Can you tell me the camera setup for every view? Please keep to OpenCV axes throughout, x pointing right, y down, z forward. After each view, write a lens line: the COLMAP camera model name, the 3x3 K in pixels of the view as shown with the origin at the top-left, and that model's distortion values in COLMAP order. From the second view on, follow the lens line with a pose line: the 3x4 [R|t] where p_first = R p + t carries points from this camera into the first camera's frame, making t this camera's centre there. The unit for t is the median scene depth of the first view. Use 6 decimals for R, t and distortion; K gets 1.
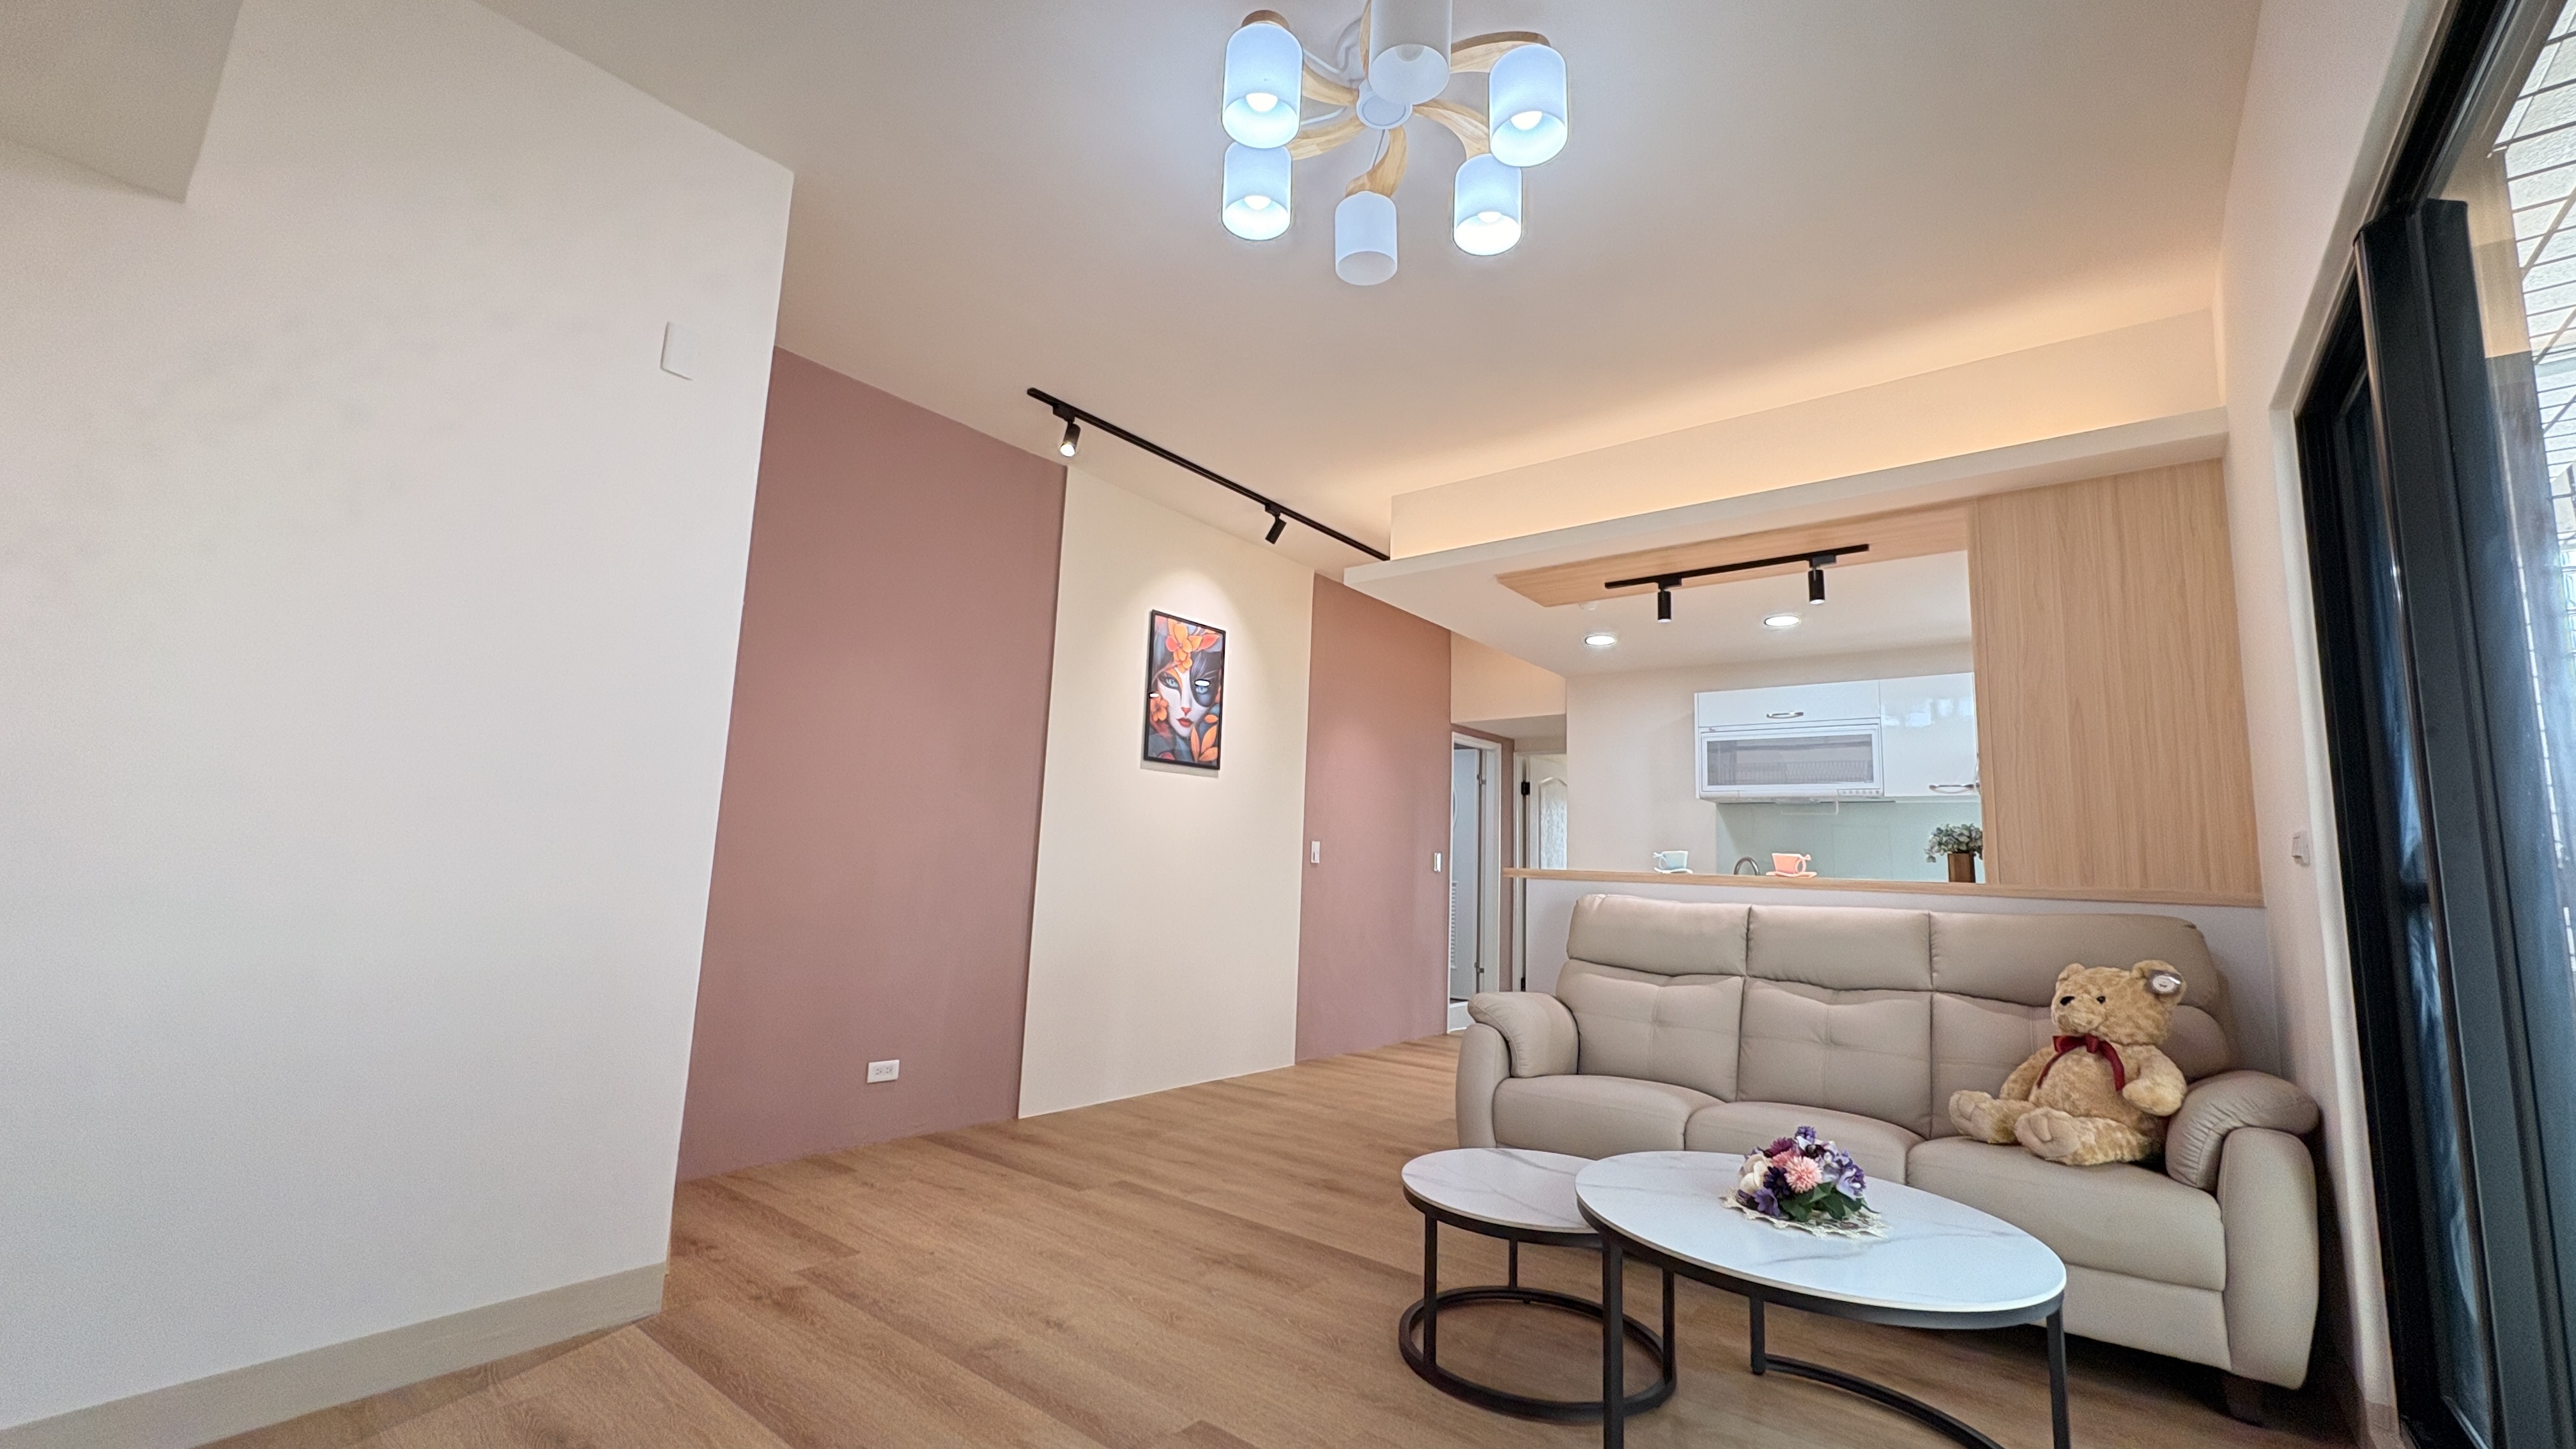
lens RADIAL K [[1025.3, 0, 1288.0], [0, 1025.3, 724.5], [0, 0, 1]] dist [-0.001399, -0.000107]
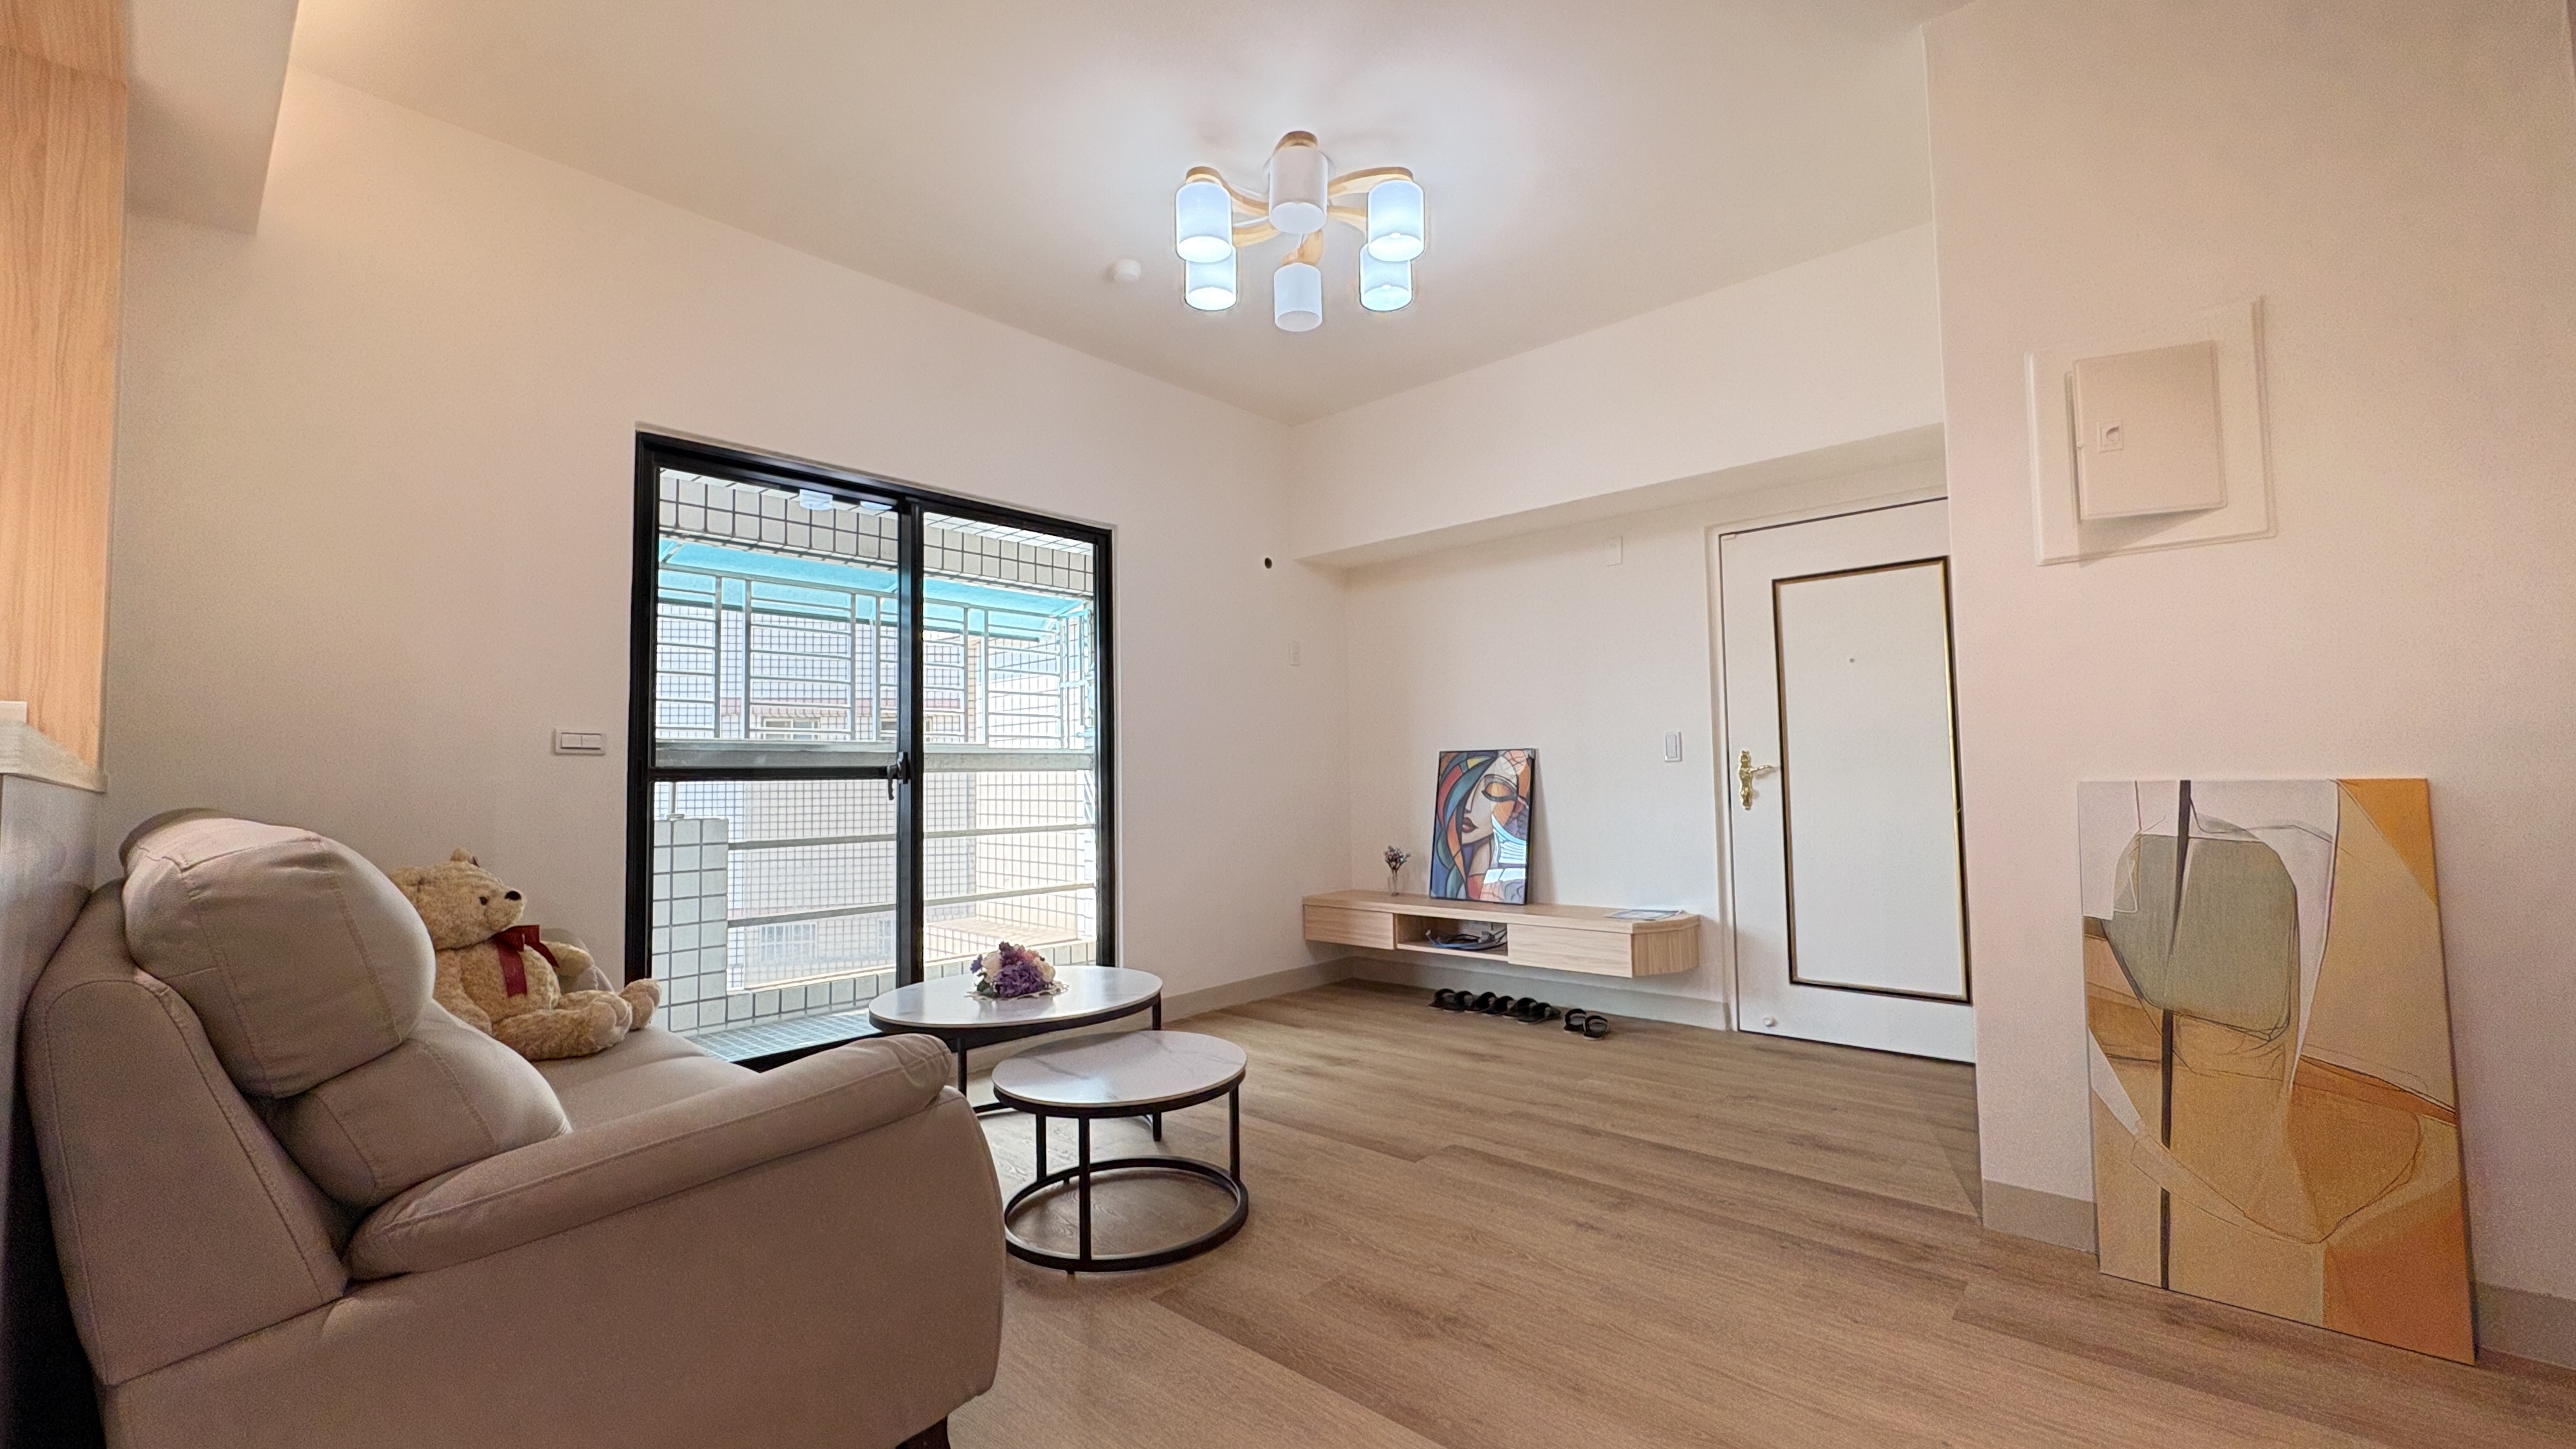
lens RADIAL K [[1025.3, 0, 1288.0], [0, 1025.3, 724.5], [0, 0, 1]] dist [-0.001399, -0.000107]
pose [[-0.997674, -0.018441, 0.065619, 0.006141], [-0.030470, 0.981820, -0.187353, 0.291597], [-0.060971, -0.188917, -0.980098, 2.046279]]
